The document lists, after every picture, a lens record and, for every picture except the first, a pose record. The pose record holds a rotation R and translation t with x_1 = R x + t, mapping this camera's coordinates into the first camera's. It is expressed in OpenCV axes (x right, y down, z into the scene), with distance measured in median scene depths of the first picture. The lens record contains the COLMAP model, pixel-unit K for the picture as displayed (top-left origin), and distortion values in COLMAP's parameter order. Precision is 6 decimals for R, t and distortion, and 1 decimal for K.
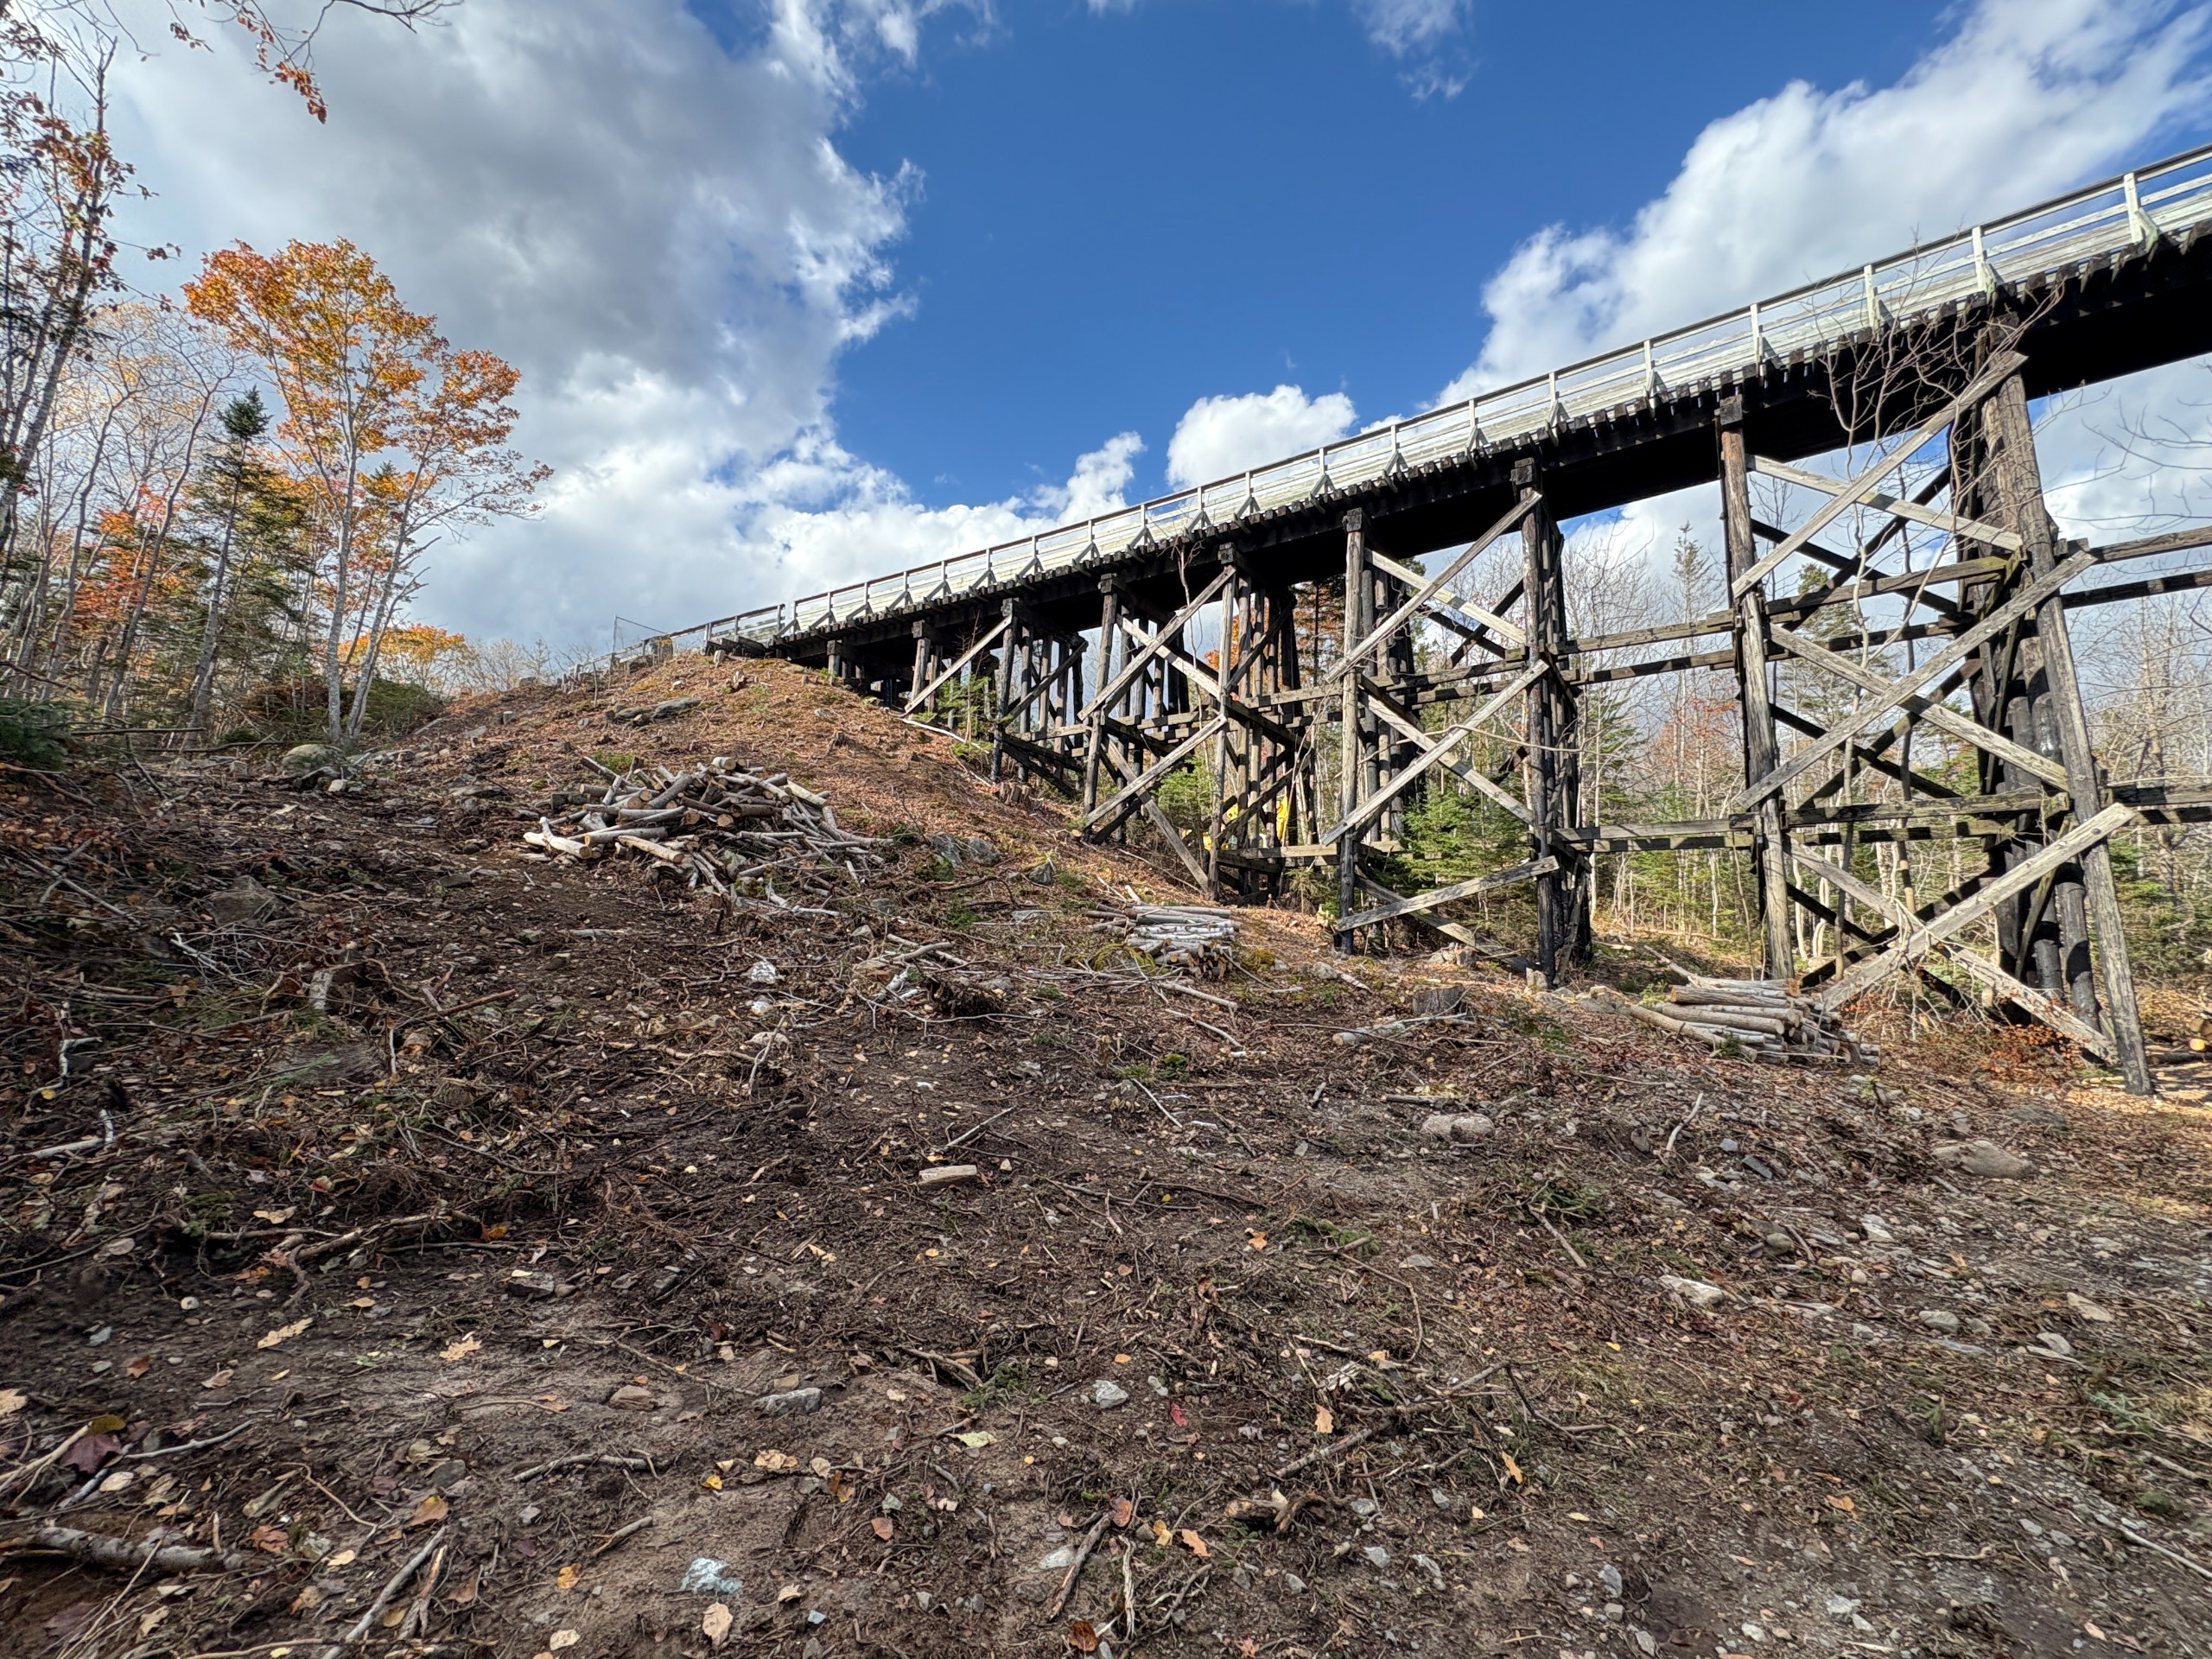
lens RADIAL K [[887.1, 0, 1093.6], [0, 887.1, 831.4], [0, 0, 1]] dist [0.005116, 0.000427]
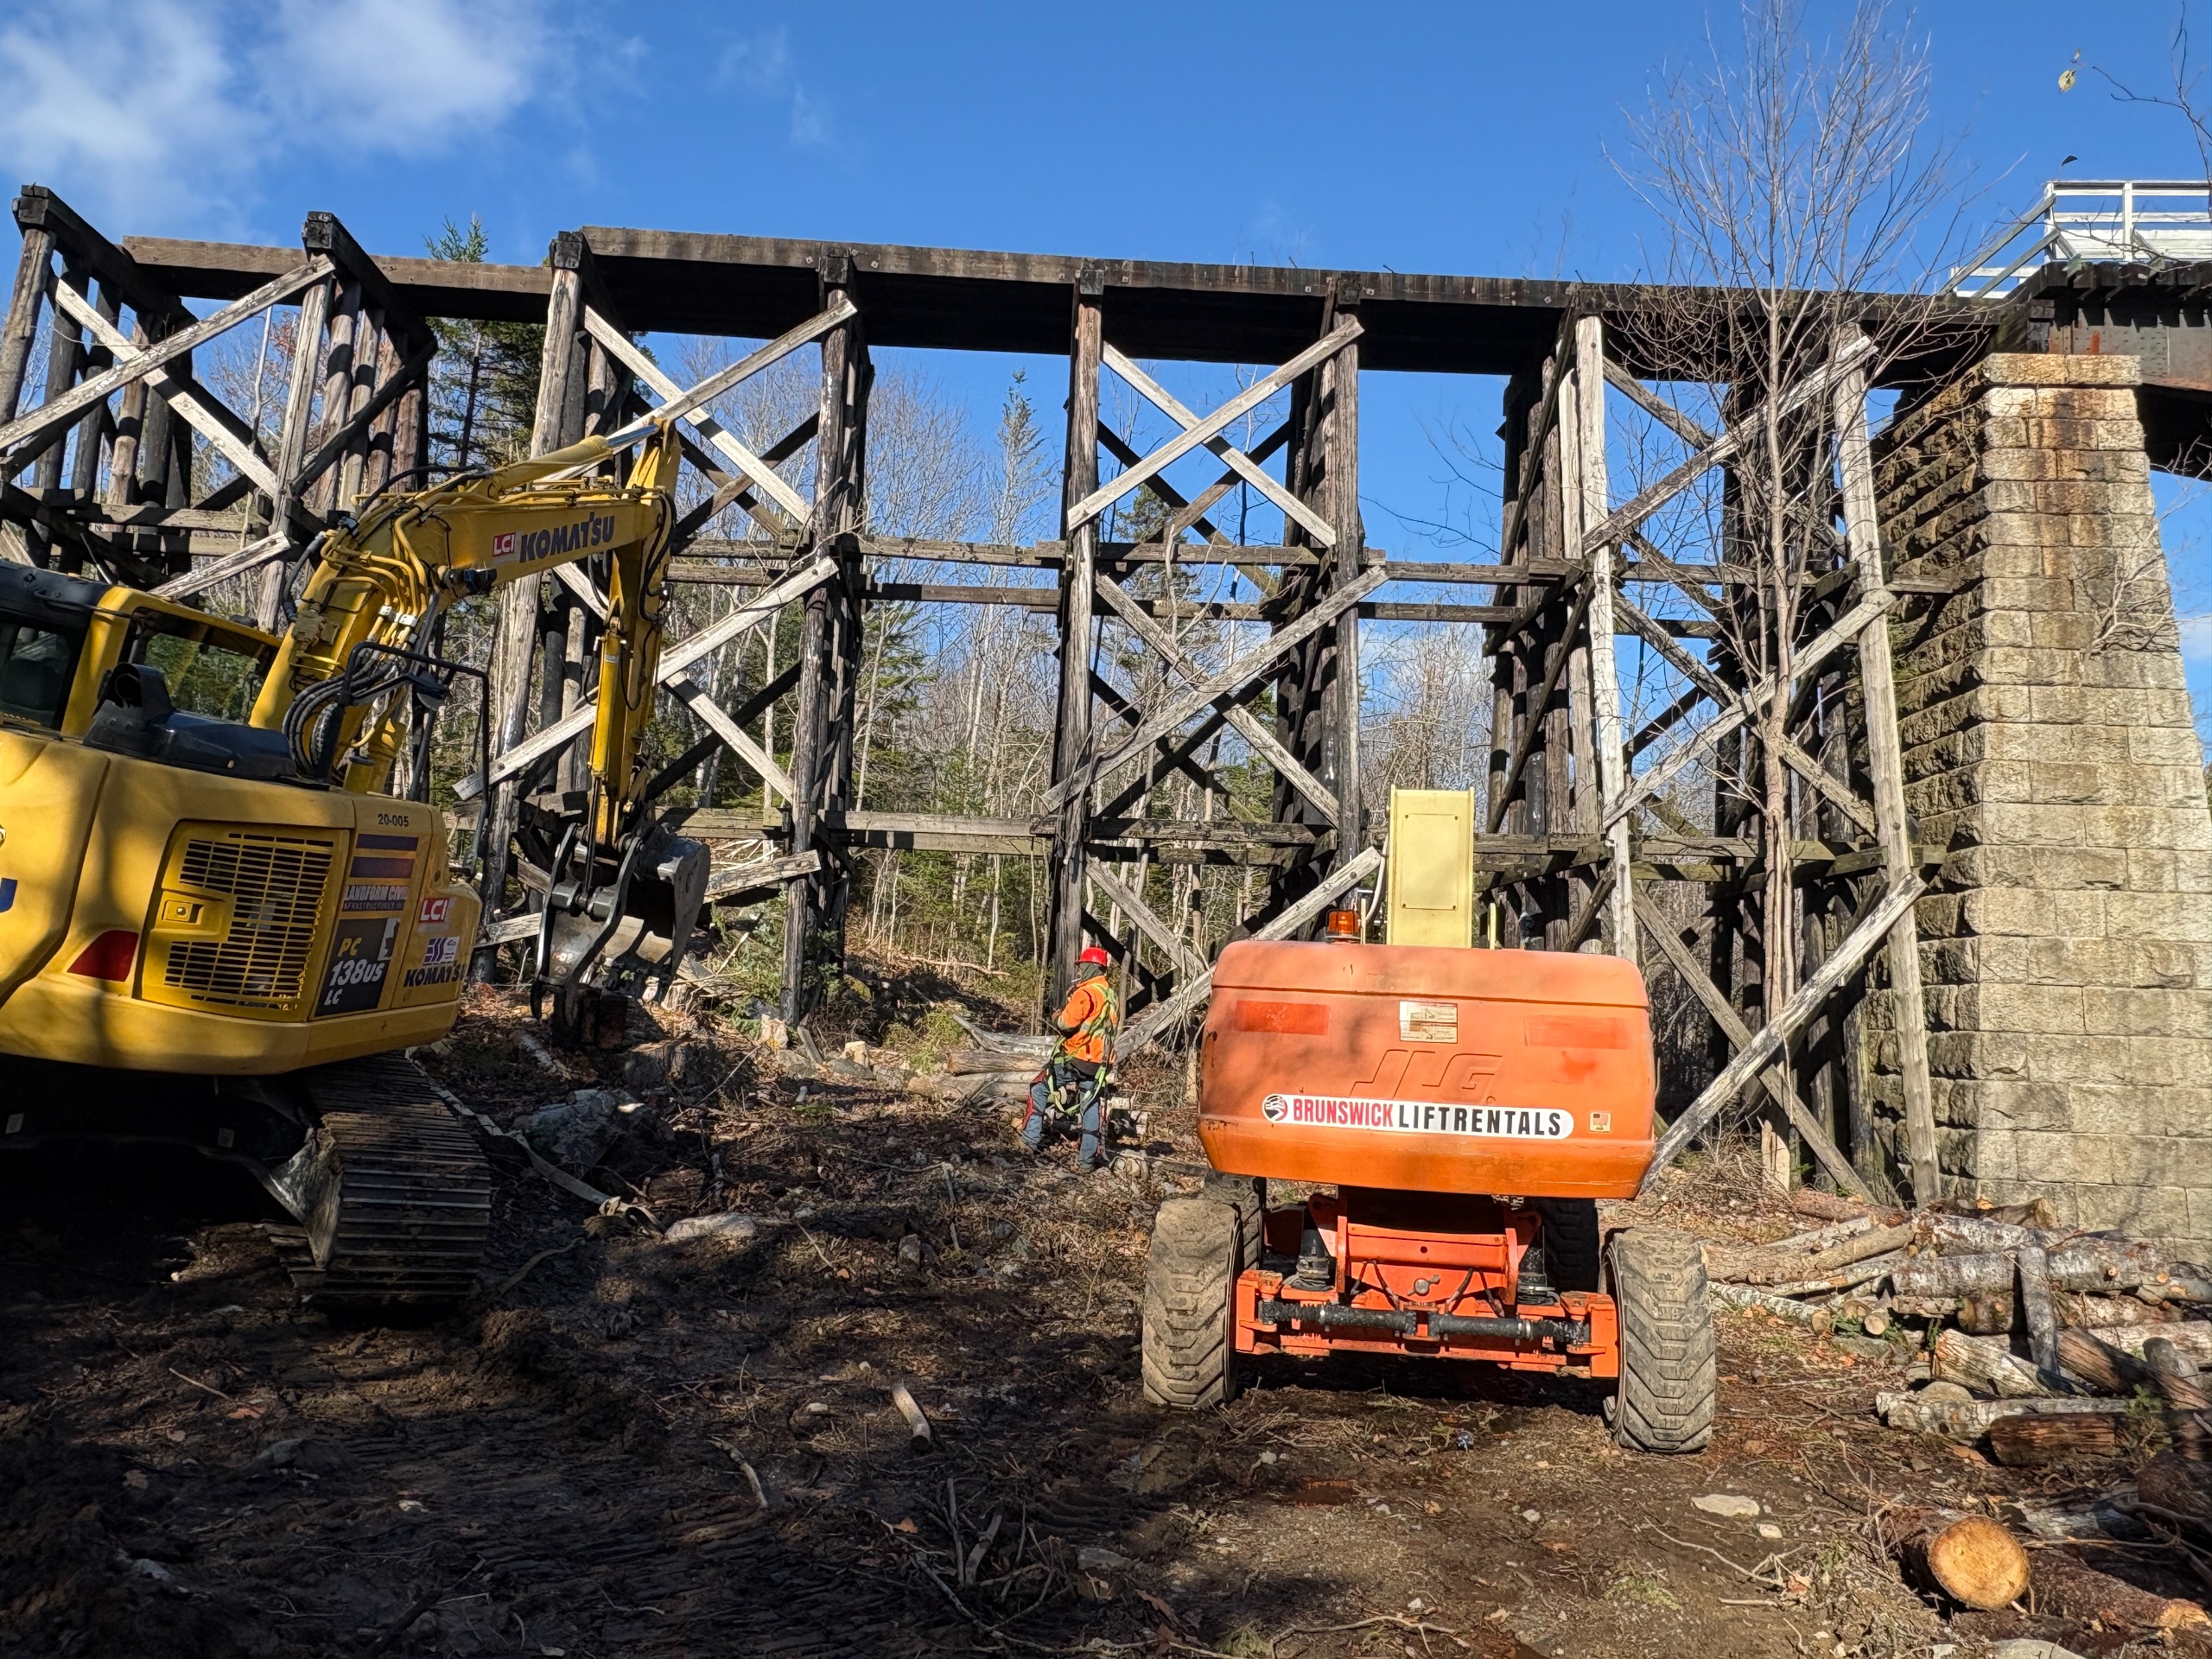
lens RADIAL K [[1610.9, 0, 1101.1], [0, 1610.9, 837.3], [0, 0, 1]] dist [0.006856, 0.003215]
pose [[0.779564, 0.082314, 0.620890, -0.069810], [-0.112215, 0.993642, 0.009162, -0.018369], [-0.616188, -0.076815, 0.783845, -0.087688]]
